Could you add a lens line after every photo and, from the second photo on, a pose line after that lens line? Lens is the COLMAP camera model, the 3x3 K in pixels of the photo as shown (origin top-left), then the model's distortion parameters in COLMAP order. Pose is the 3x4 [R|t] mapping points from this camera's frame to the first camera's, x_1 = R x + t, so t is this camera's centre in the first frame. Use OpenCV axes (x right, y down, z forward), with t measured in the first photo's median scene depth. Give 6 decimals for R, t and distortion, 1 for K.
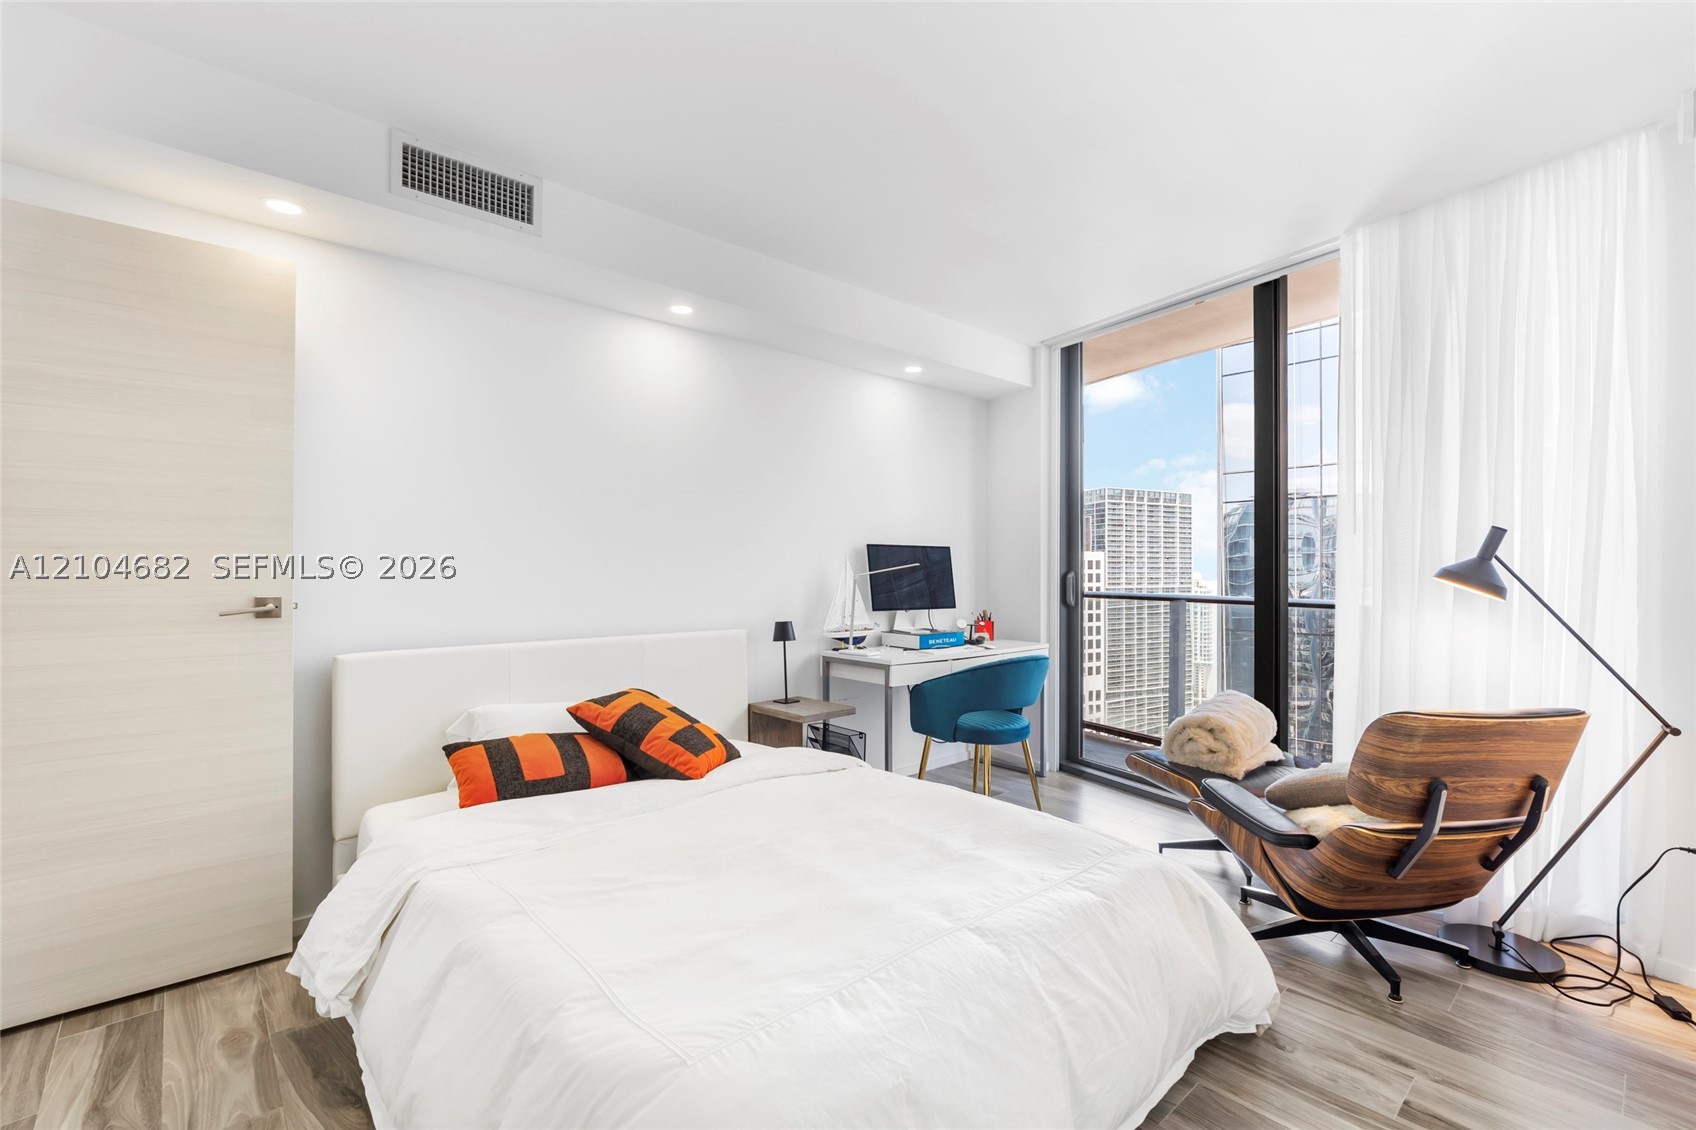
lens RADIAL K [[751.2, 0, 845.4], [0, 751.2, 572.8], [0, 0, 1]] dist [-0.010641, 0.003995]
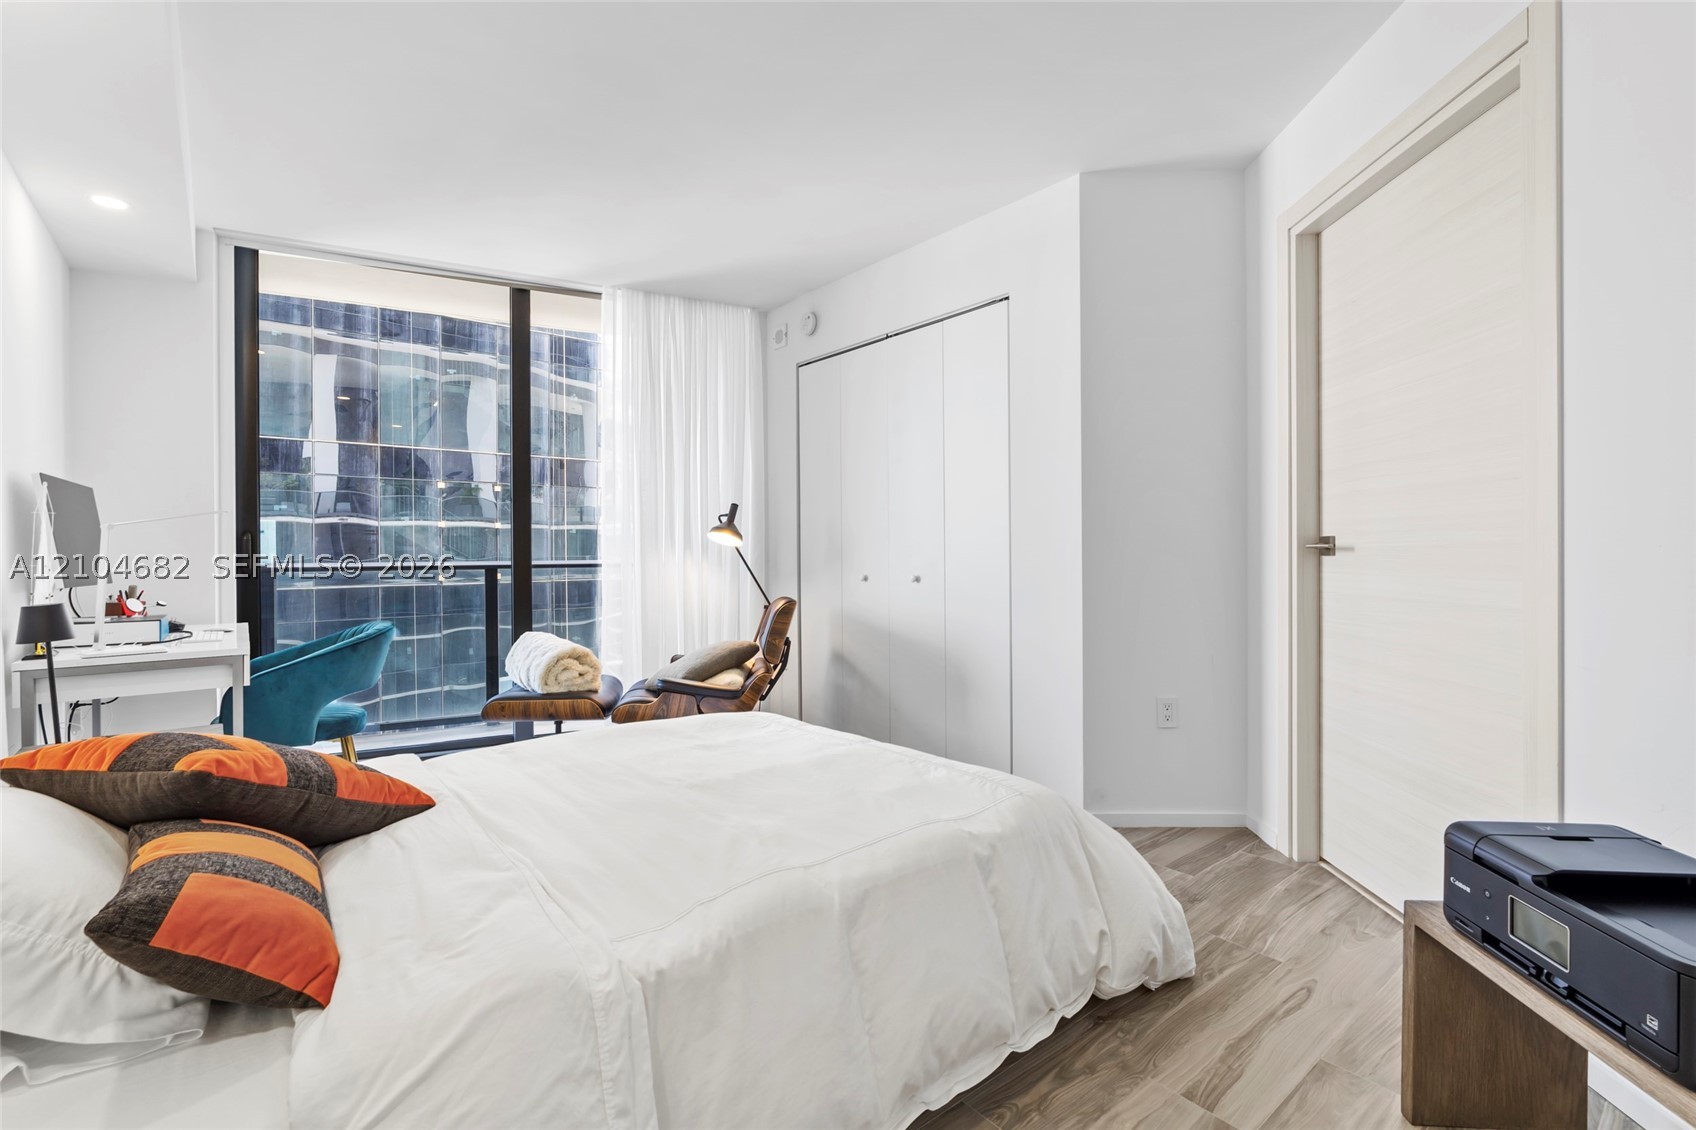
lens RADIAL K [[751.2, 0, 847.8], [0, 751.2, 556.7], [0, 0, 1]] dist [-0.010641, 0.003995]
pose [[0.052720, -0.004391, 0.998600, -0.704177], [0.015920, 0.999867, 0.003557, 0.049910], [-0.998482, 0.015710, 0.052783, 0.501216]]
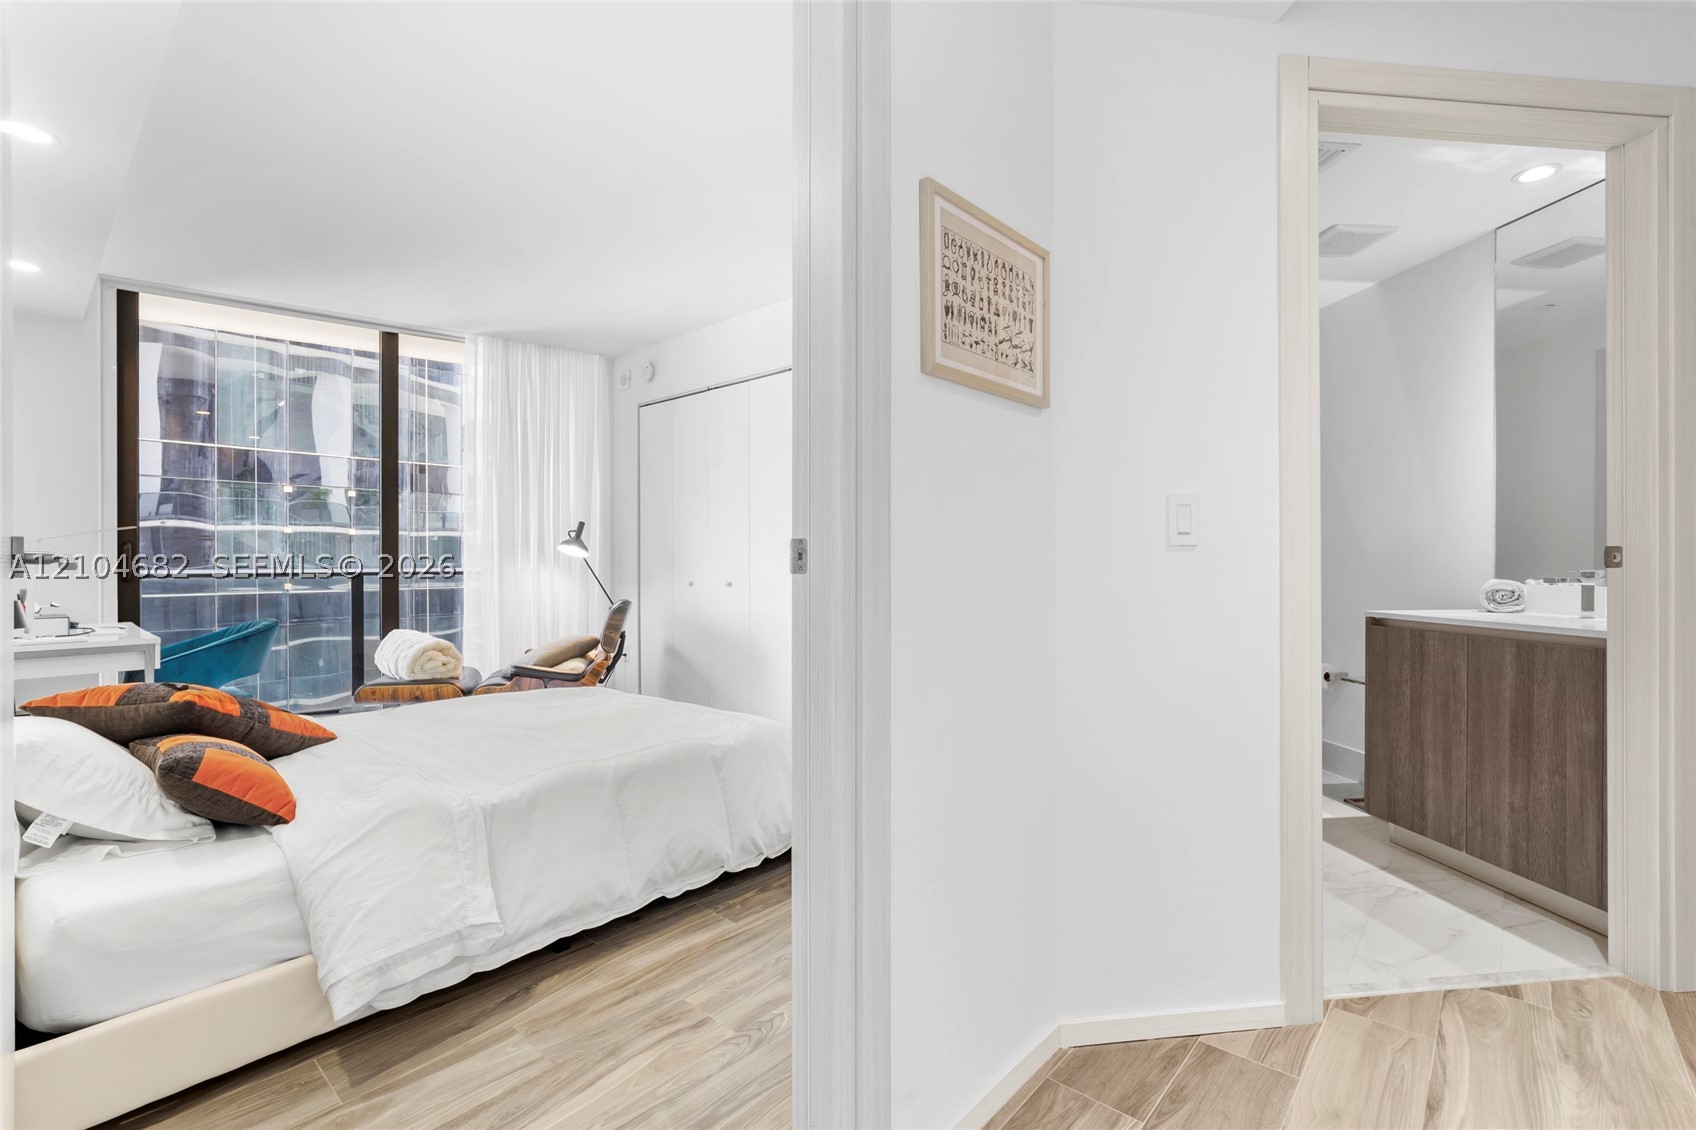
lens RADIAL K [[751.2, 0, 845.8], [0, 751.2, 565.9], [0, 0, 1]] dist [-0.010641, 0.003995]
pose [[-0.098918, -0.004360, 0.995086, -1.035146], [0.010539, 0.999930, 0.005429, 0.048406], [-0.995040, 0.011025, -0.098865, 0.366765]]
